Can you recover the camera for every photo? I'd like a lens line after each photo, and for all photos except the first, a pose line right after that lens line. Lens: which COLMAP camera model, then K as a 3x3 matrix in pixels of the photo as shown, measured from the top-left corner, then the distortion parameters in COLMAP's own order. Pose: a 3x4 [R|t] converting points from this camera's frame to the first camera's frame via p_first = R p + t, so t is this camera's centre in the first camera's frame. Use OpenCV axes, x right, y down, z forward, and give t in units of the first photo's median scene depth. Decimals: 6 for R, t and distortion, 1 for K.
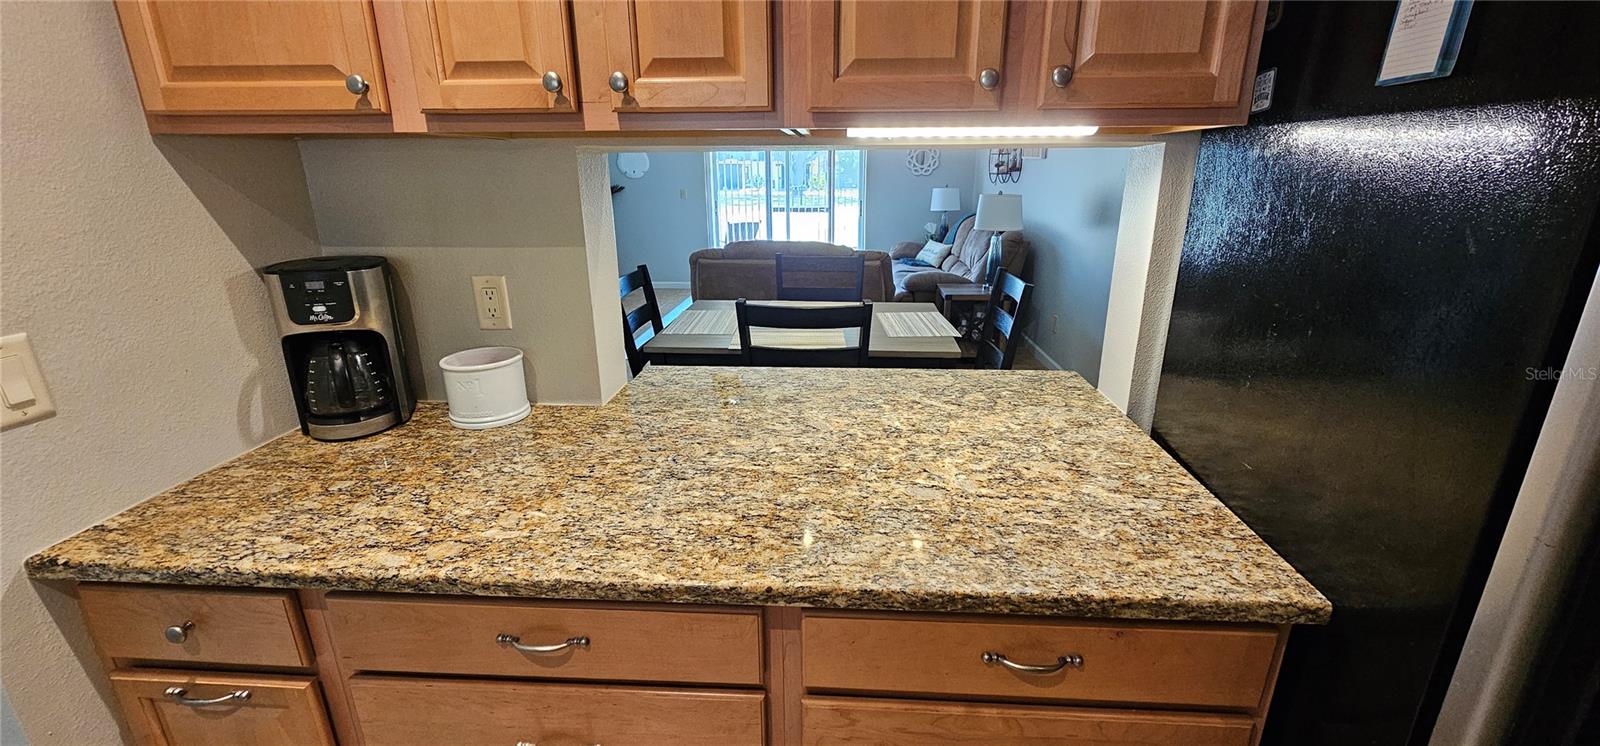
lens RADIAL K [[653.0, 0, 794.5], [0, 653.0, 373.9], [0, 0, 1]] dist [-0.000145, -0.000440]
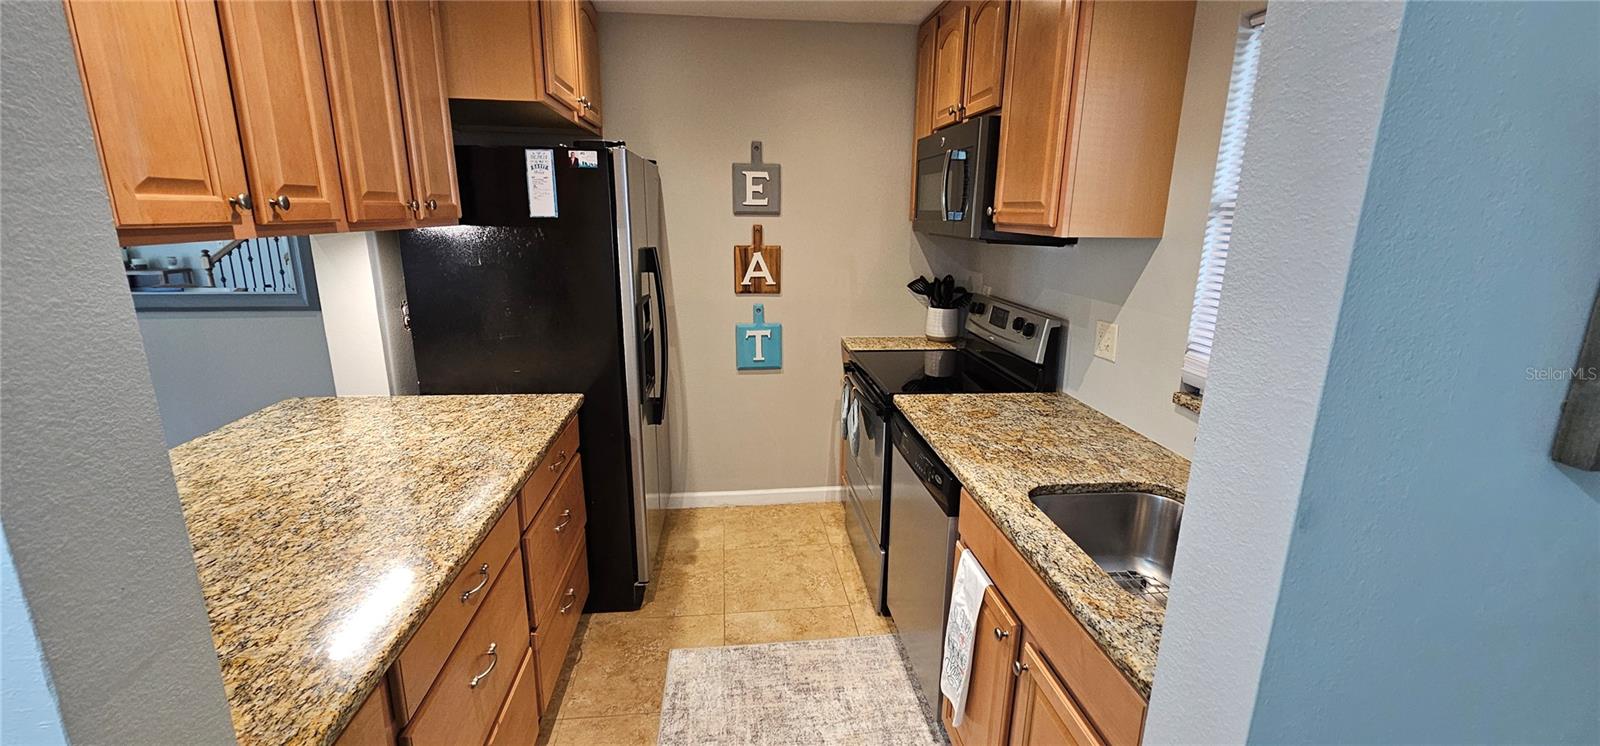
lens RADIAL K [[653.0, 0, 800.2], [0, 653.0, 372.3], [0, 0, 1]] dist [-0.000145, -0.000440]
pose [[-0.169235, -0.235425, 0.957045, -0.902439], [0.288080, 0.916828, 0.276473, -0.109393], [-0.942534, 0.322494, -0.087338, 0.144979]]
